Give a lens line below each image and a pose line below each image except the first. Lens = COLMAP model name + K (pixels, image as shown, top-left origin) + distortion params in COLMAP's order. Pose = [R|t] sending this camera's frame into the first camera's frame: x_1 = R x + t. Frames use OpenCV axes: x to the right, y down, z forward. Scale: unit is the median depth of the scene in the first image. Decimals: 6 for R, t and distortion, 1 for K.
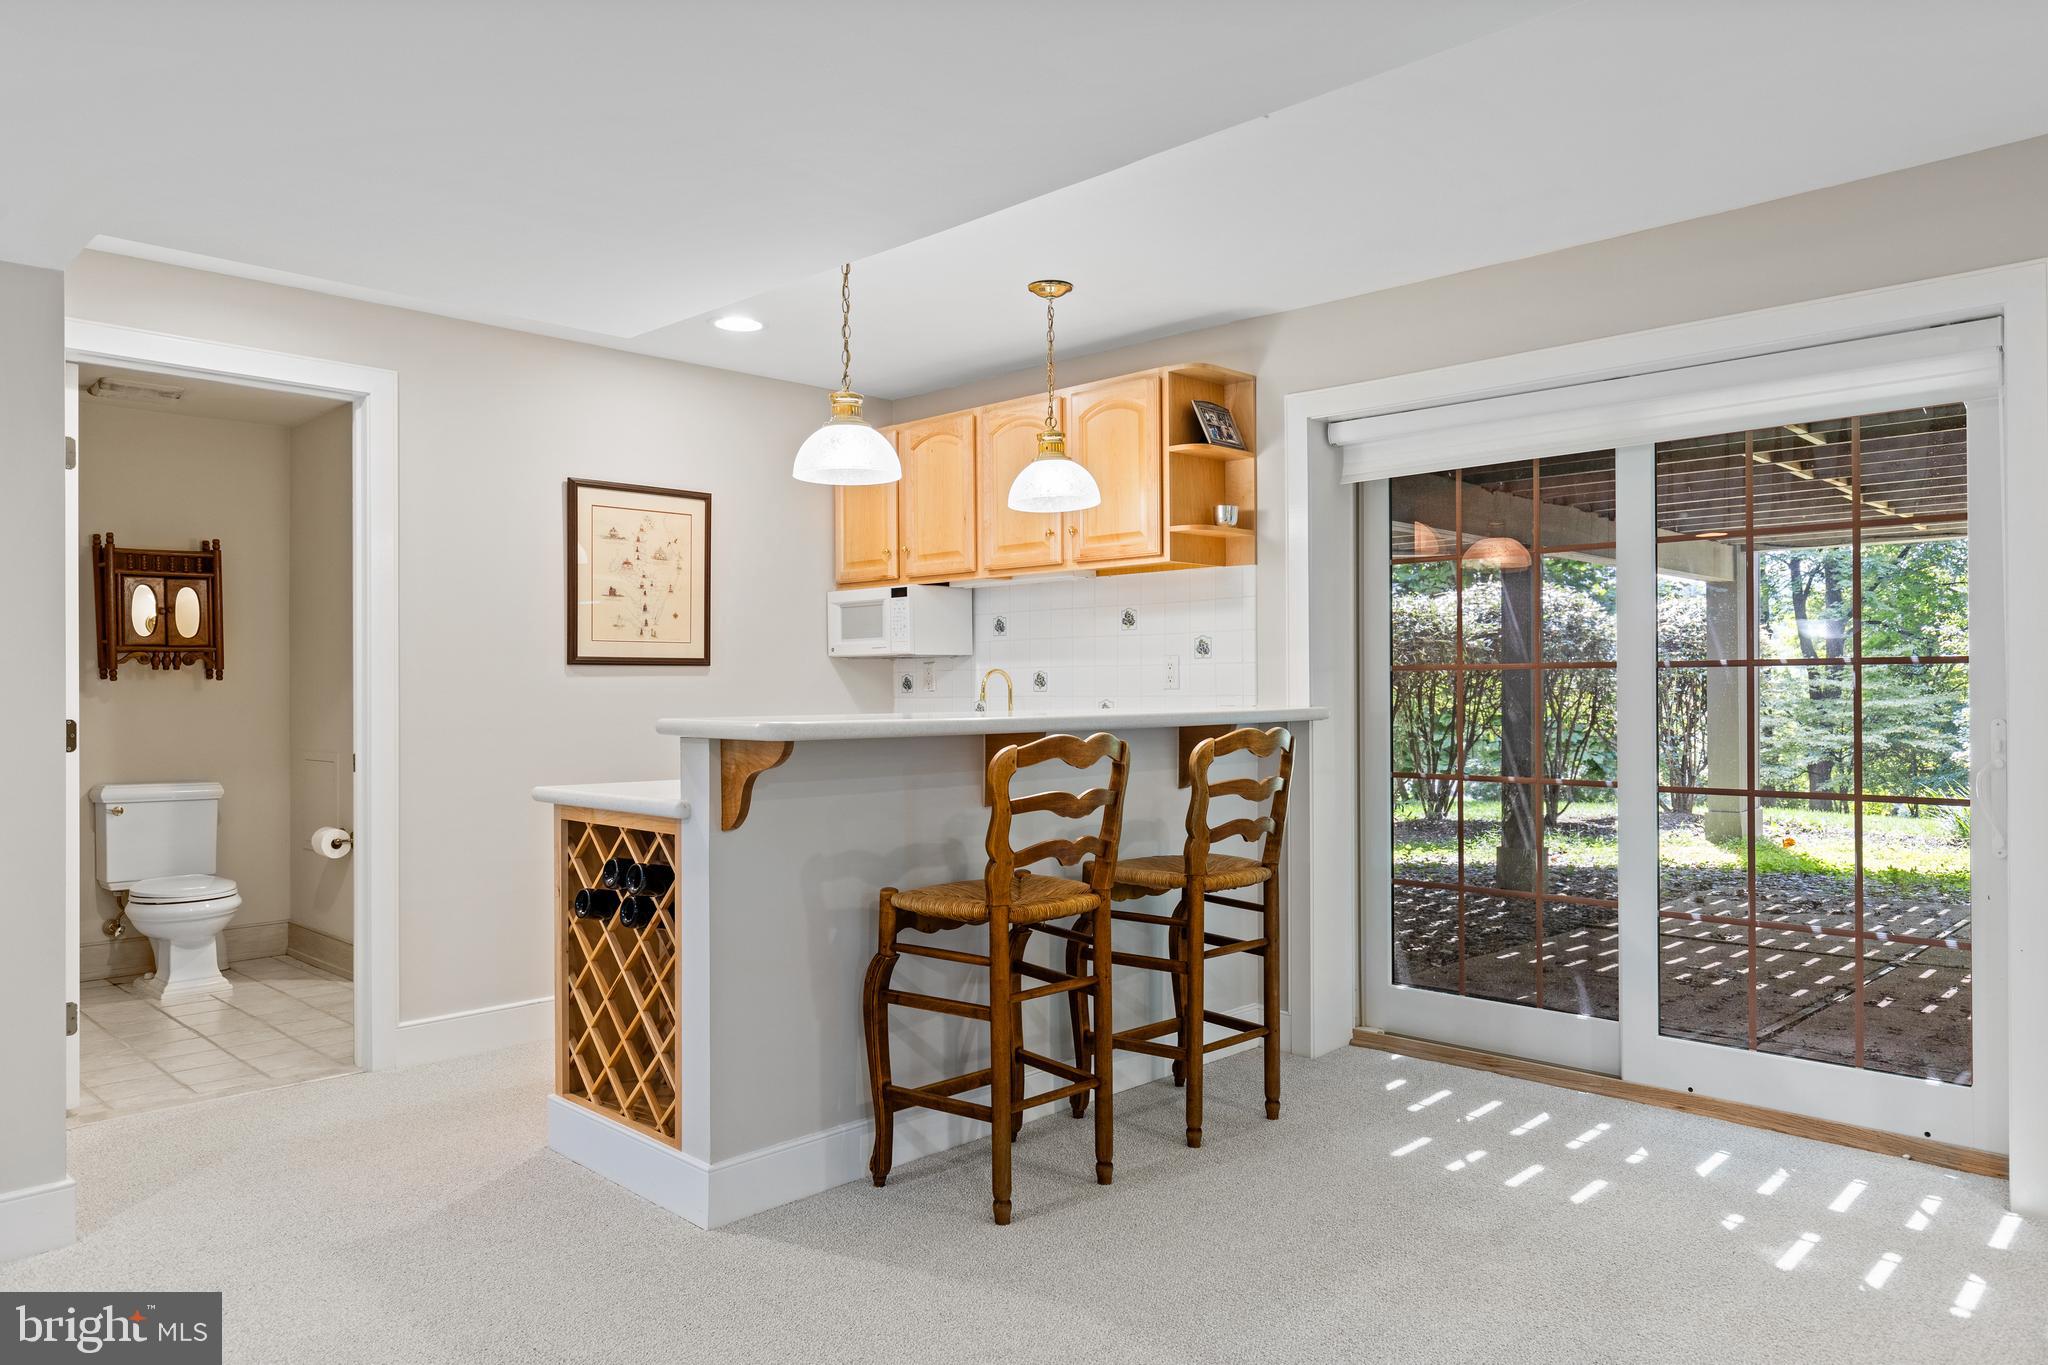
lens RADIAL K [[1402.7, 0, 1022.4], [0, 1402.7, 686.1], [0, 0, 1]] dist [-0.005136, 0.000309]
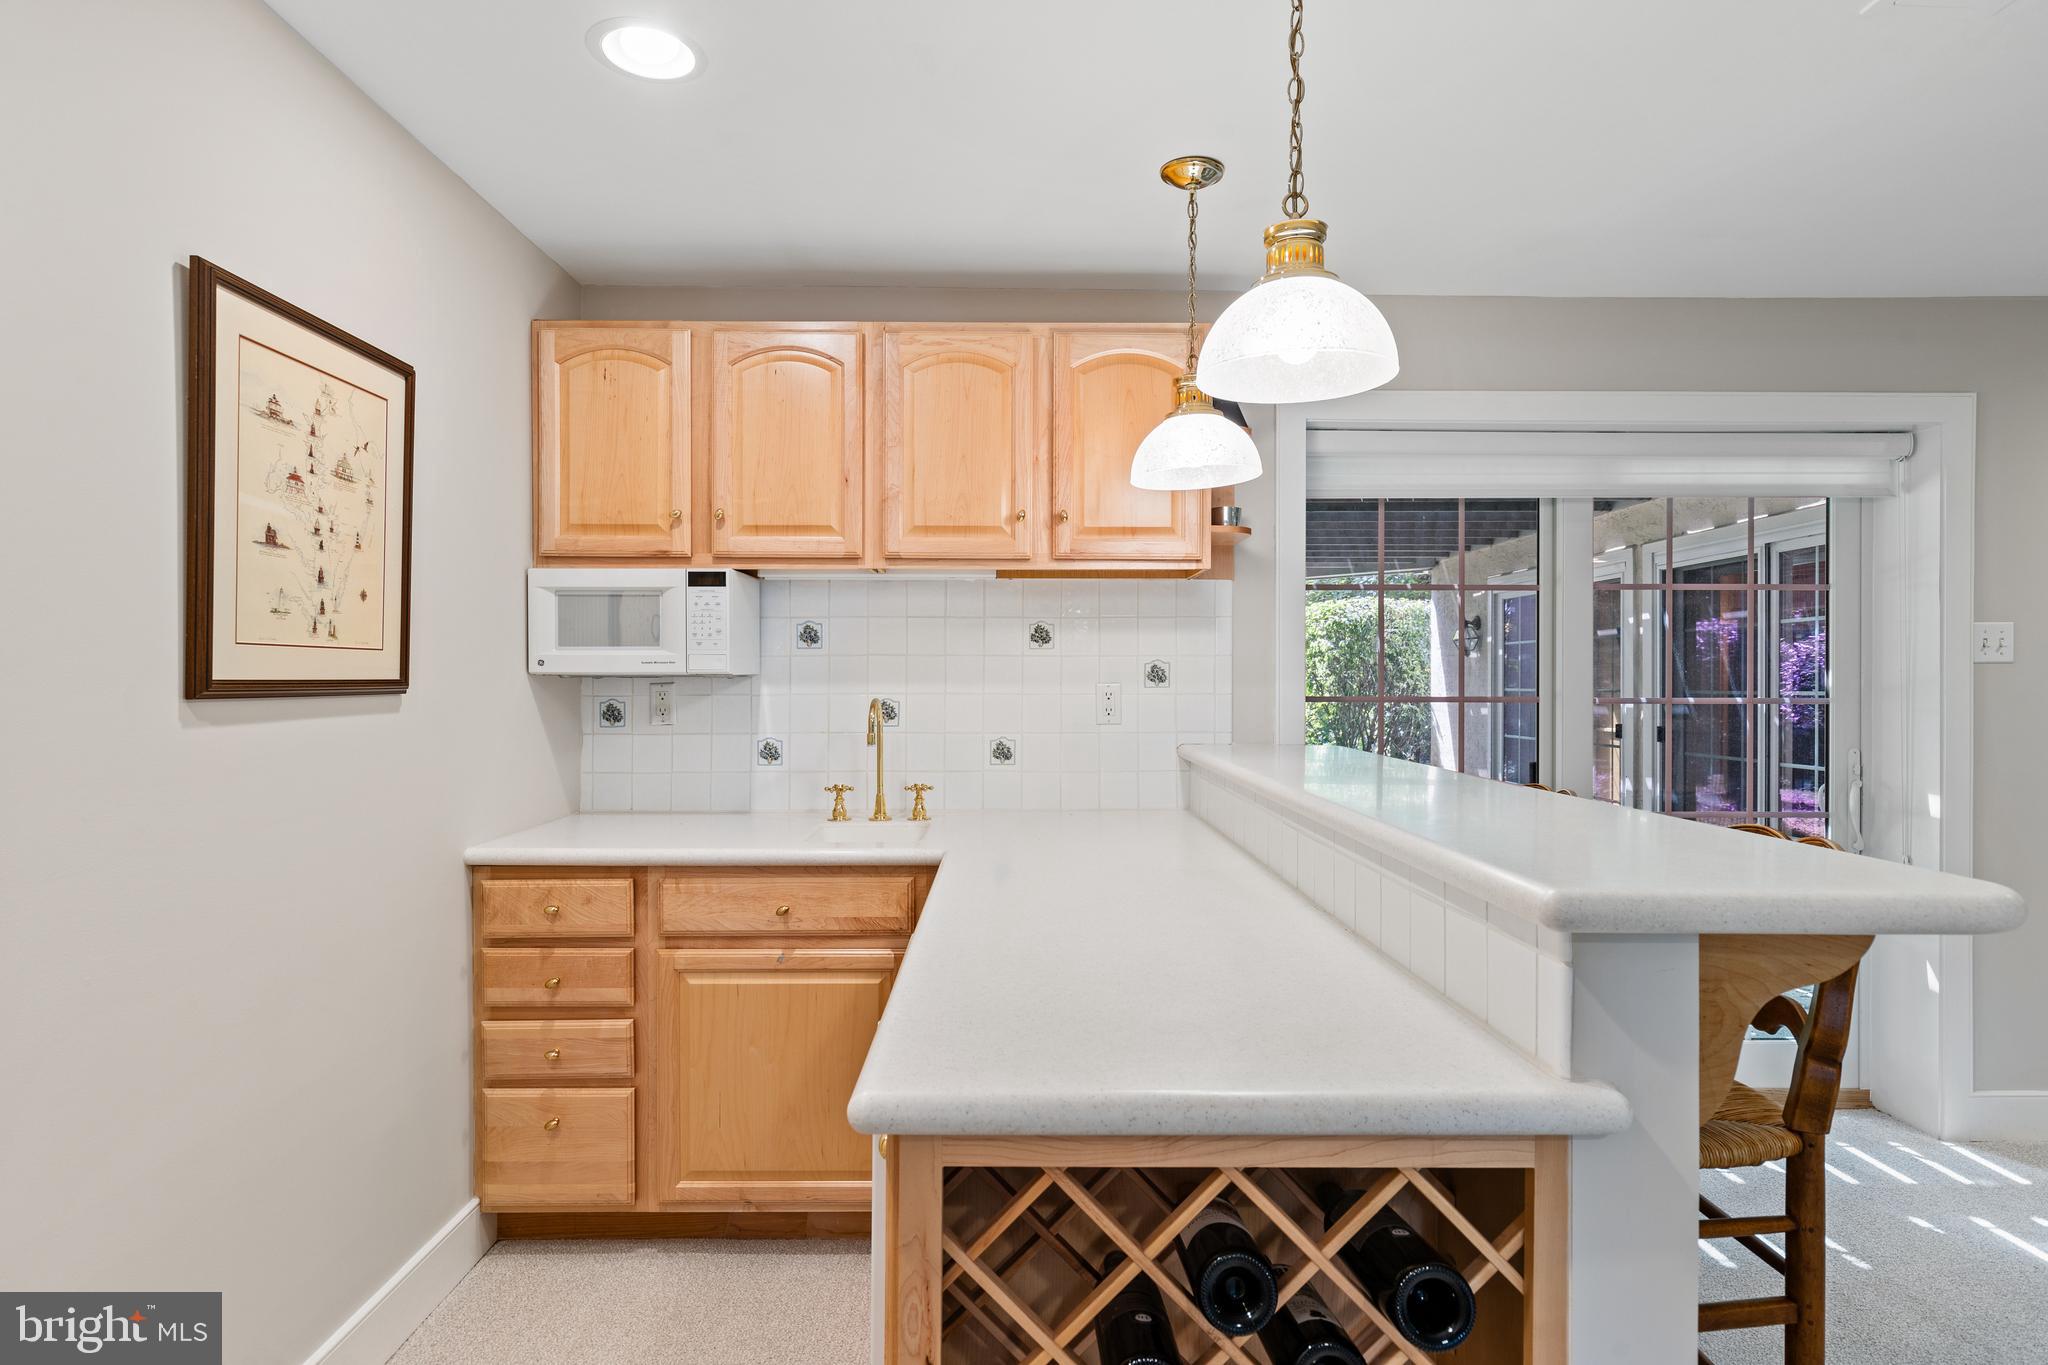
lens RADIAL K [[1109.5, 0, 1024.6], [0, 1109.5, 679.1], [0, 0, 1]] dist [-0.001638, -0.000866]
pose [[0.701156, 0.006569, 0.712977, -0.367643], [-0.007840, 0.999968, -0.001503, -0.021805], [-0.712965, -0.004536, 0.701185, 0.559612]]
